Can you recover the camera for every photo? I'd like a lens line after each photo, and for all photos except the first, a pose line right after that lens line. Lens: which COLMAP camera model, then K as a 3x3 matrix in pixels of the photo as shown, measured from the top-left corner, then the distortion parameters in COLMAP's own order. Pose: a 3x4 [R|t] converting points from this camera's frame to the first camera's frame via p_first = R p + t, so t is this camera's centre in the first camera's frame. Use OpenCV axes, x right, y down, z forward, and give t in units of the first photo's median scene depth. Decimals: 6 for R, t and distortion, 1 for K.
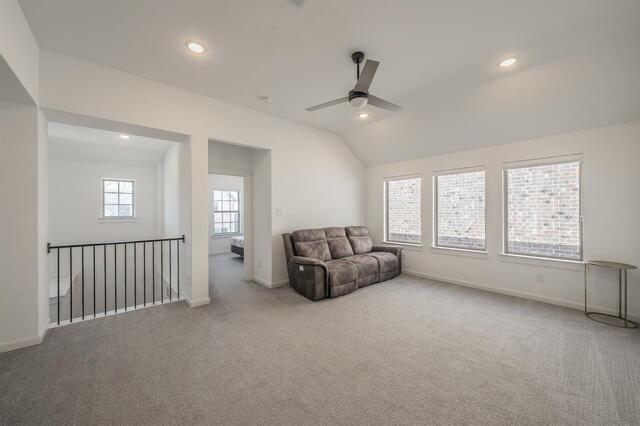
lens RADIAL K [[239.9, 0, 320.0], [0, 239.9, 213.0], [0, 0, 1]] dist [-0.003549, -0.000371]
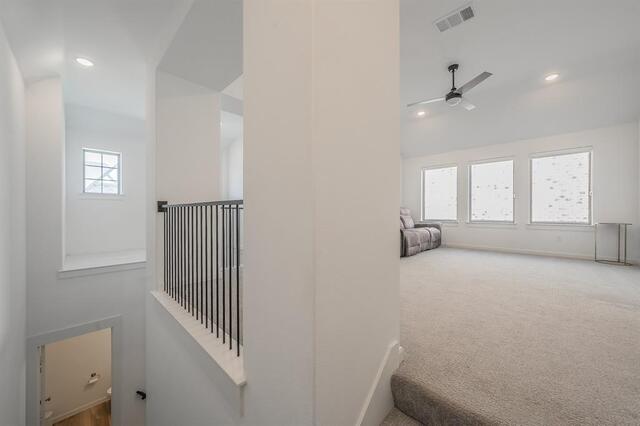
lens RADIAL K [[239.1, 0, 320.0], [0, 239.1, 213.0], [0, 0, 1]] dist [0.001407, 0.000225]
pose [[0.996199, 0.006540, 0.086857, -0.468653], [-0.006325, 0.999976, -0.002756, 0.120813], [-0.086873, 0.002196, 0.996217, -0.190070]]
